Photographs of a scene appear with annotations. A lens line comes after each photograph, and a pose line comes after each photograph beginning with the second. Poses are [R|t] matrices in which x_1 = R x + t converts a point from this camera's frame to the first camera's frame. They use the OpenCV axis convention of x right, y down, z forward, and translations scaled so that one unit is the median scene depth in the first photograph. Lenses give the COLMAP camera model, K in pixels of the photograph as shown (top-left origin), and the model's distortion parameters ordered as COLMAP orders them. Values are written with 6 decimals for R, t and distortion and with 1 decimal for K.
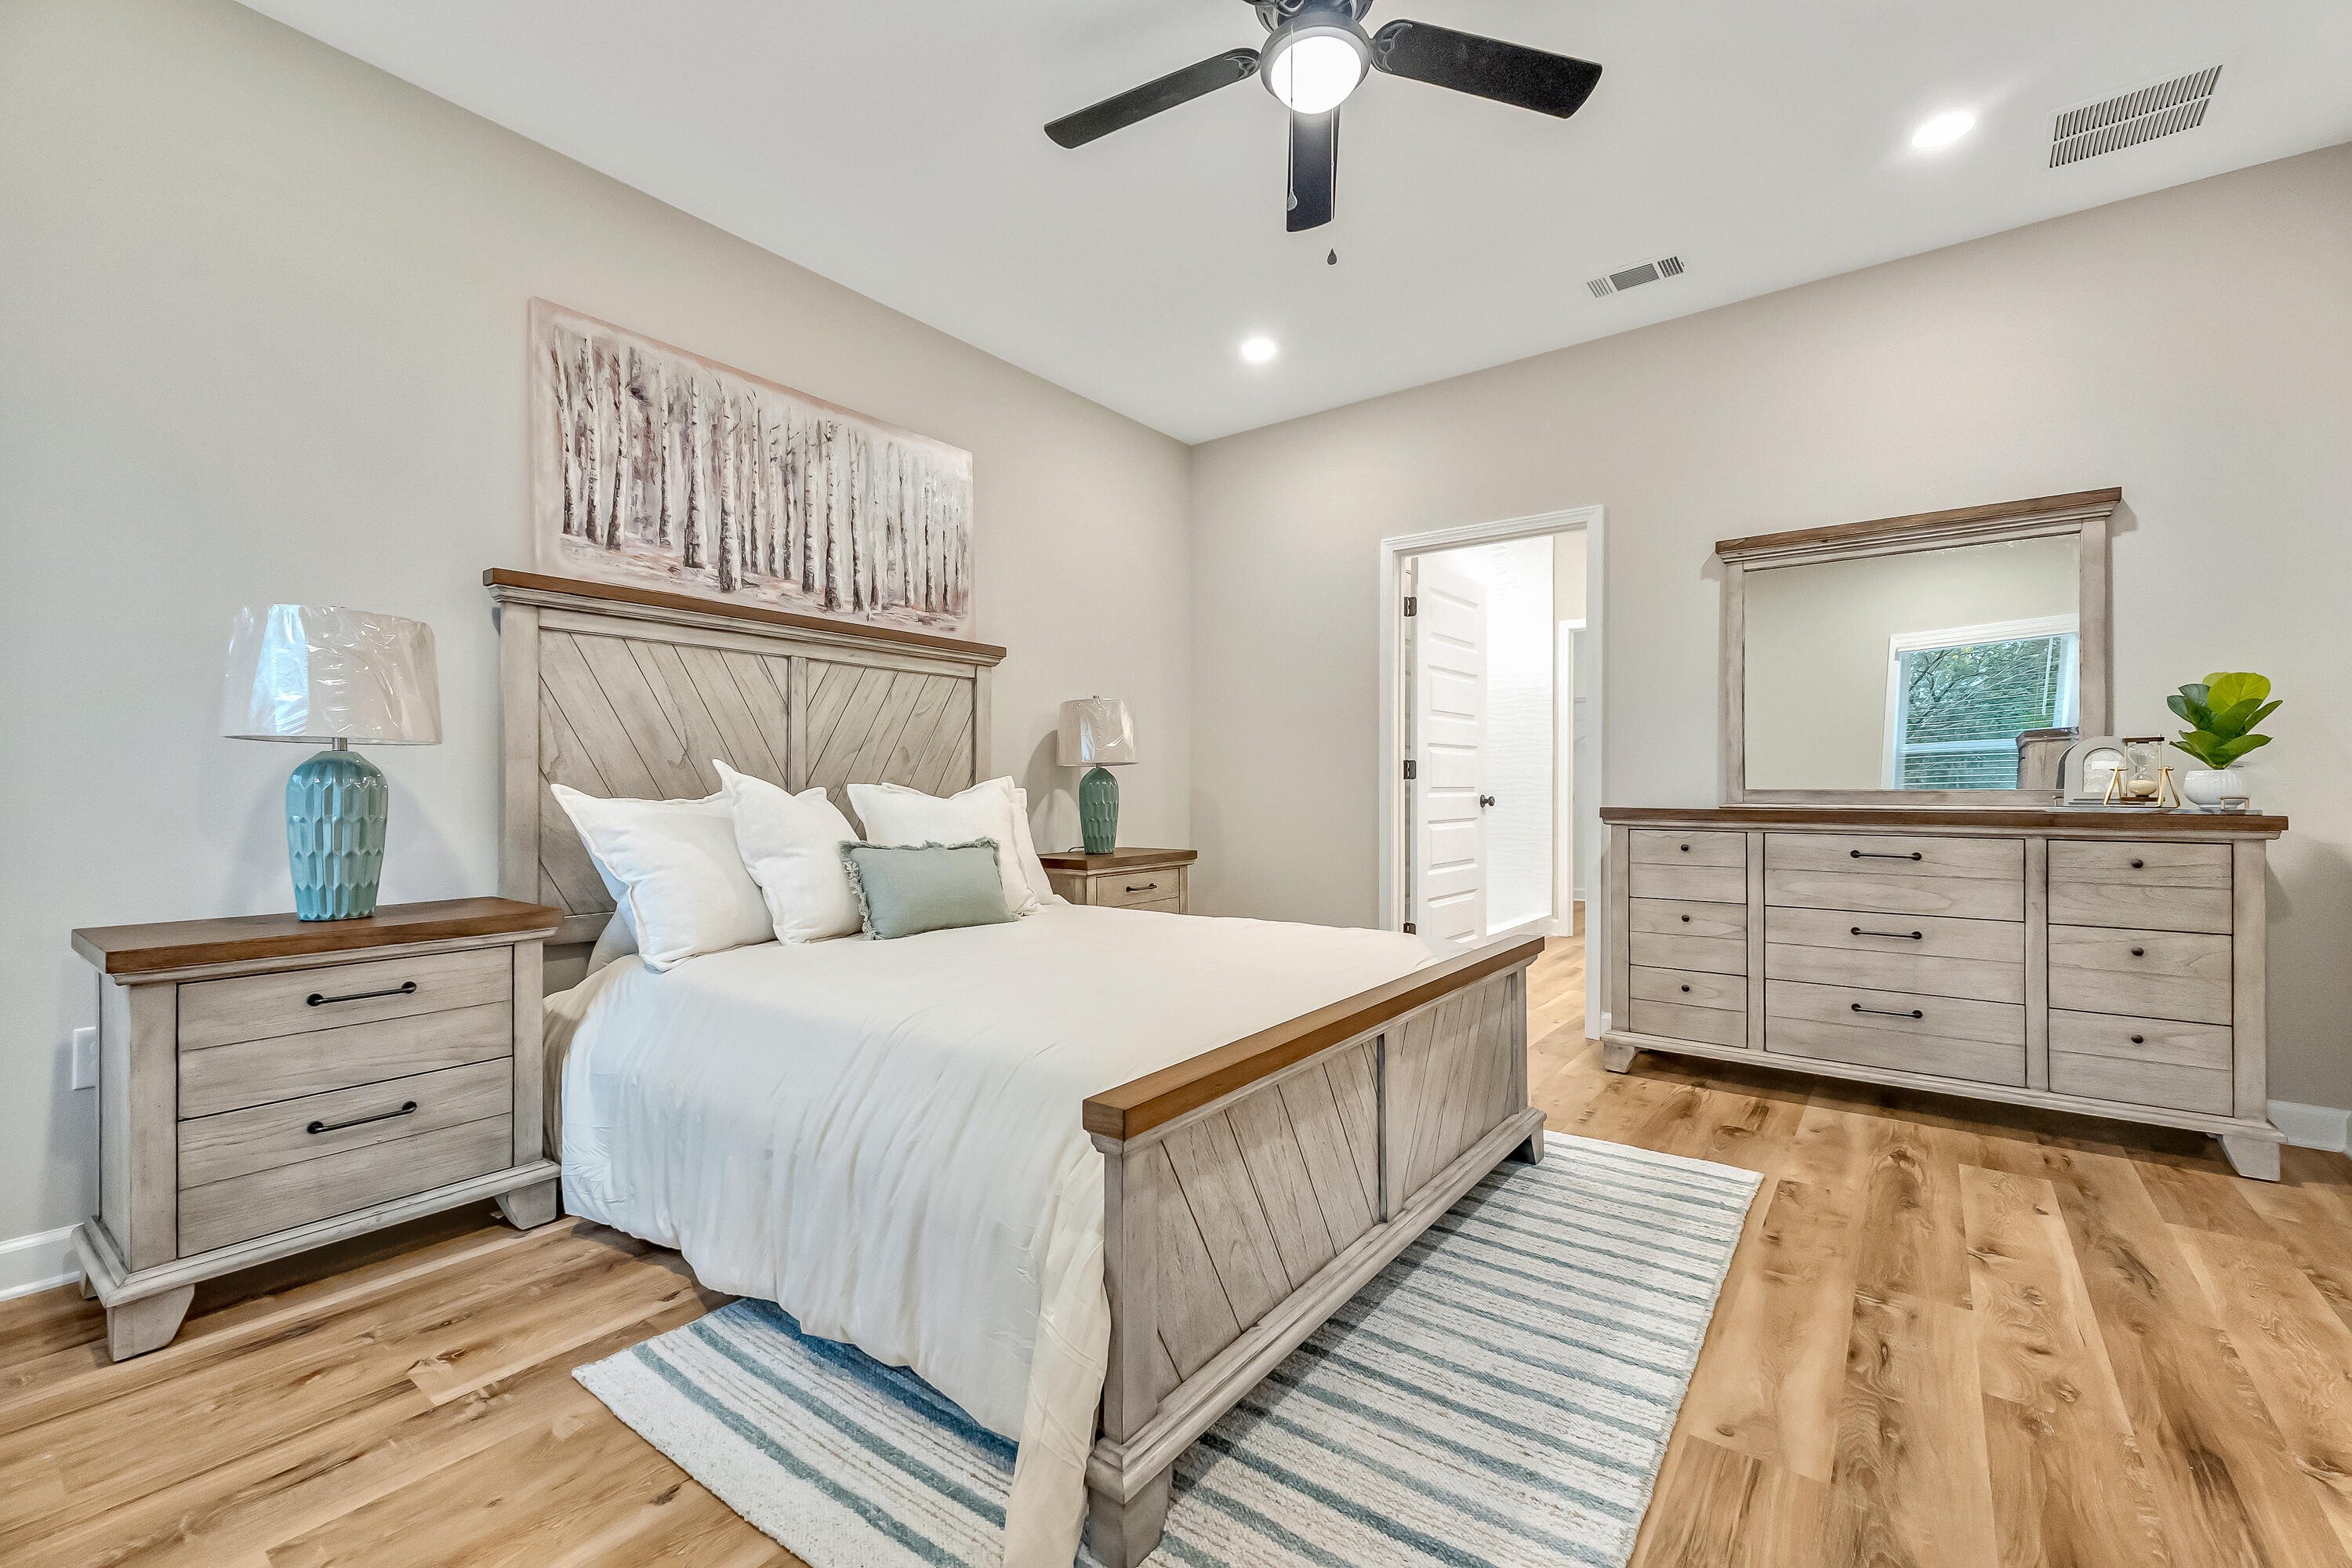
lens RADIAL K [[995.5, 0, 1176.0], [0, 995.5, 784.0], [0, 0, 1]] dist [-0.003570, 0.000091]
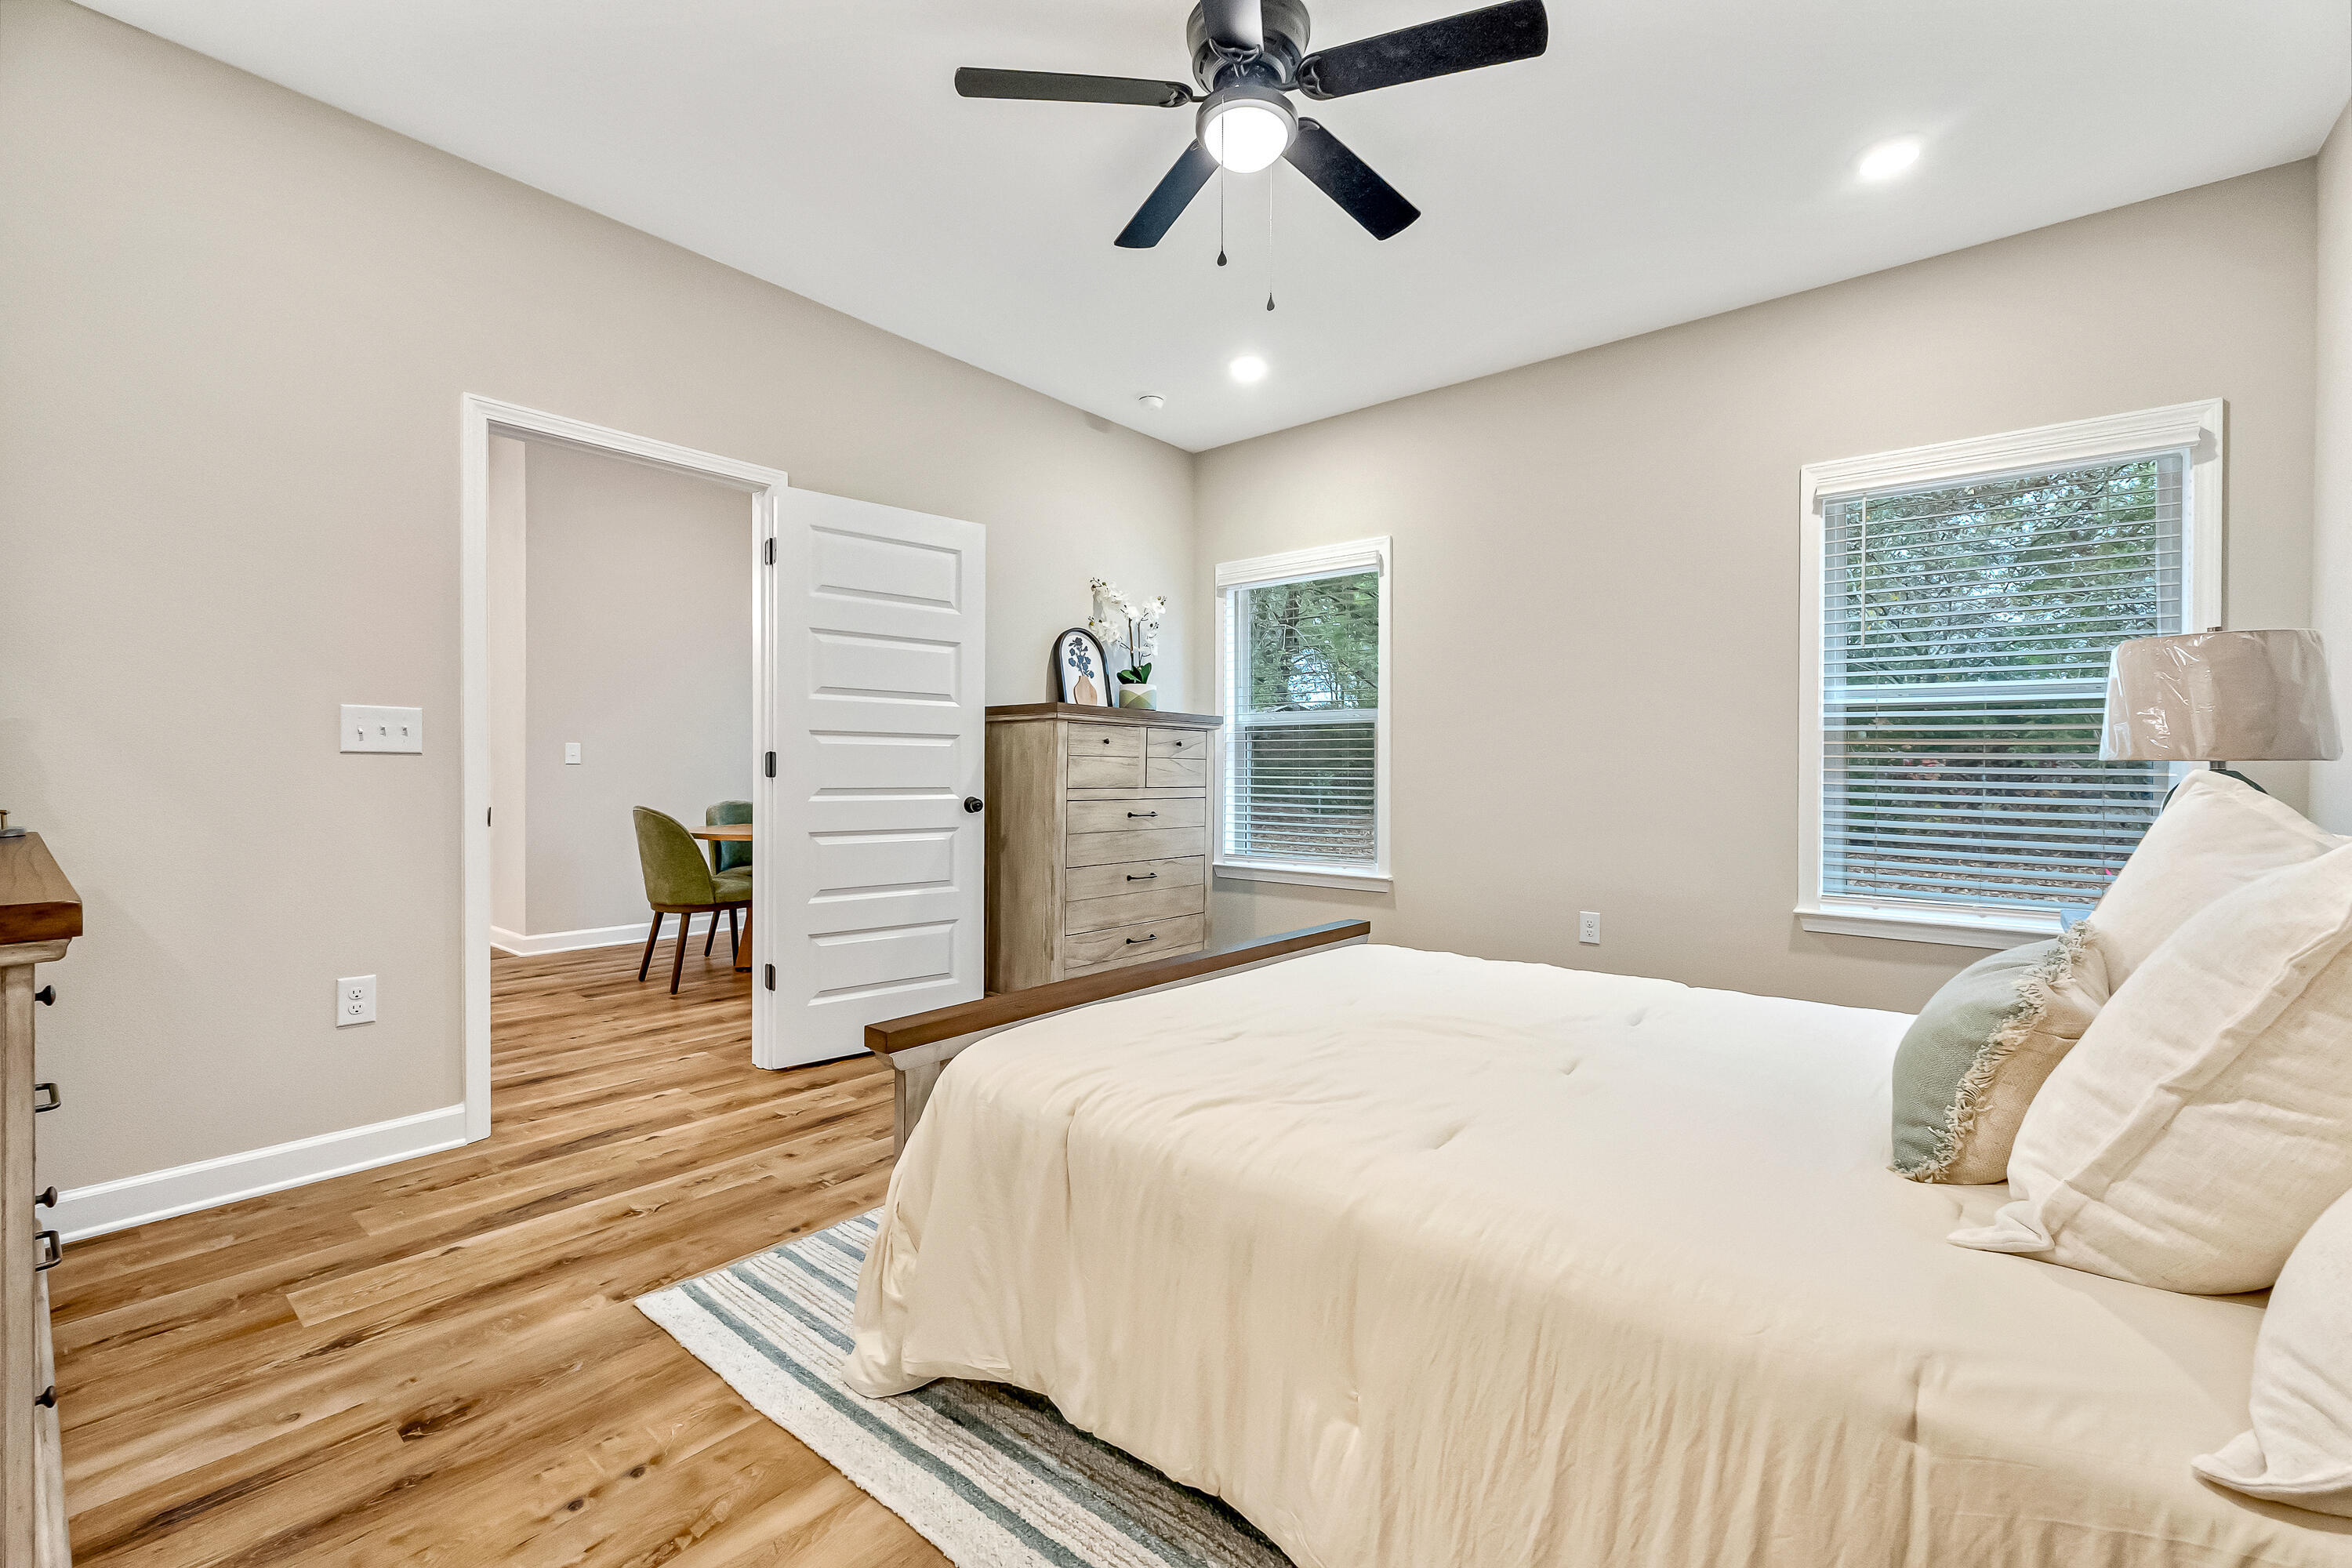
lens RADIAL K [[995.5, 0, 1176.0], [0, 995.5, 784.0], [0, 0, 1]] dist [-0.003570, 0.000091]
pose [[-0.998529, -0.003854, 0.054074, 0.141273], [-0.003139, 0.999907, 0.013301, -0.024309], [-0.054121, 0.013111, -0.998448, 1.912036]]
